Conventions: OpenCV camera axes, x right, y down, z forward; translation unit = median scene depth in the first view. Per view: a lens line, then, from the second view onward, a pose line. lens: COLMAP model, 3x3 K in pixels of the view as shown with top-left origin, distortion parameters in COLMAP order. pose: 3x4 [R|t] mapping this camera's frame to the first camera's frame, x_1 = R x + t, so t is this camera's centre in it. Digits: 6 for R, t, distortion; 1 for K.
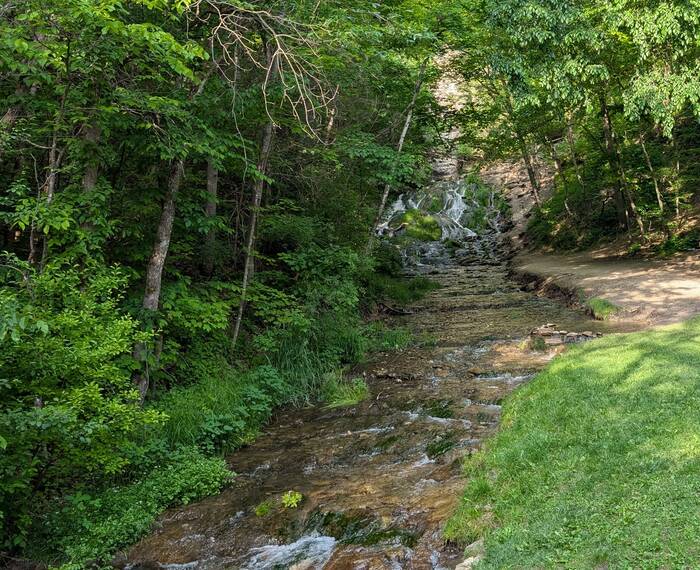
lens RADIAL K [[539.8, 0, 350.5], [0, 539.8, 284.9], [0, 0, 1]] dist [-0.002474, -0.000341]
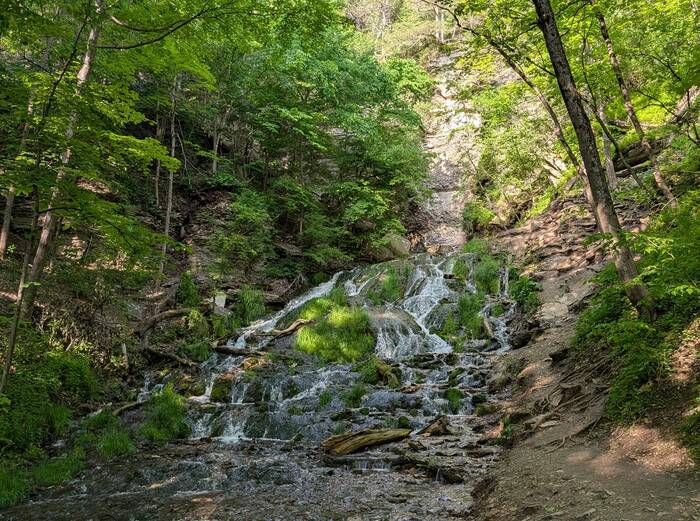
lens RADIAL K [[487.0, 0, 349.4], [0, 487.0, 261.2], [0, 0, 1]] dist [0.004487, 0.000584]
pose [[0.988214, 0.012017, -0.152605, 0.203043], [-0.051013, 0.965782, -0.254290, -0.057951], [0.144328, 0.259077, 0.955012, 0.586738]]
